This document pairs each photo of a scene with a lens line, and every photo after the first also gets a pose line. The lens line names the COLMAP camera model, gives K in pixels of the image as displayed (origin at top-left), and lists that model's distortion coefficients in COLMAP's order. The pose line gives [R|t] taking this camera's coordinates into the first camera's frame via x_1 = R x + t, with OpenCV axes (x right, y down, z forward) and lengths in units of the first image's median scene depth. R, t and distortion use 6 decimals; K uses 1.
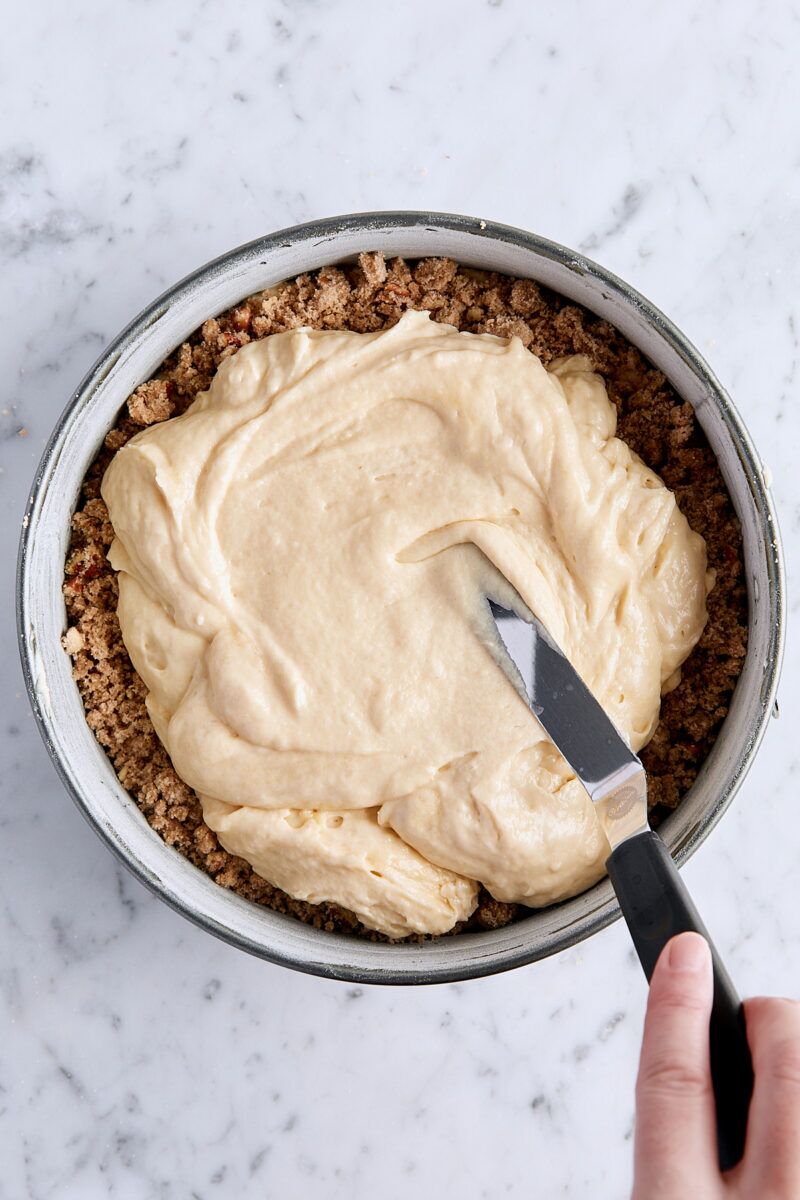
lens RADIAL K [[3081.2, 0, 400.0], [0, 3081.2, 600.0], [0, 0, 1]] dist [0.058985, -0.243860]
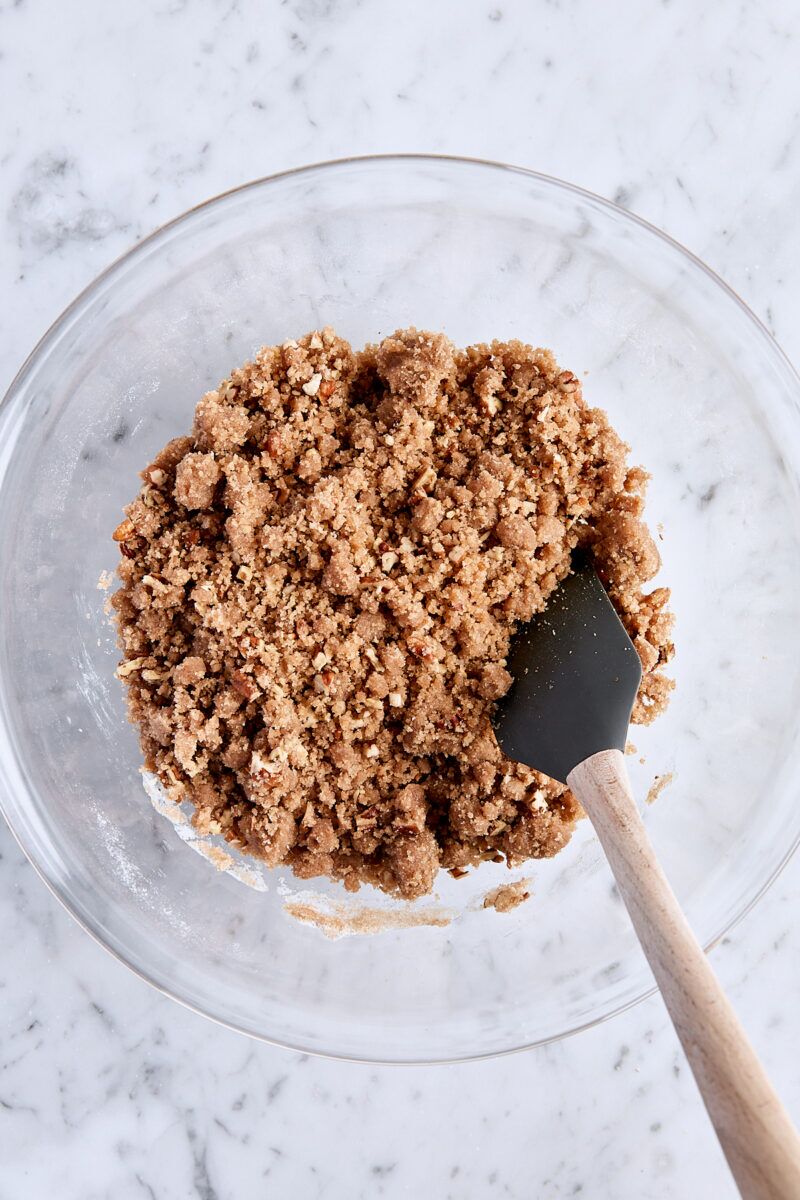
lens RADIAL K [[5010.8, 0, 400.0], [0, 5010.8, 600.0], [0, 0, 1]] dist [0.237027, -3.590010]
pose [[0.999976, 0.000233, -0.006977, 0.009853], [-0.000160, 0.999945, 0.010466, -0.008326], [0.006979, -0.010465, 0.999921, -0.757749]]
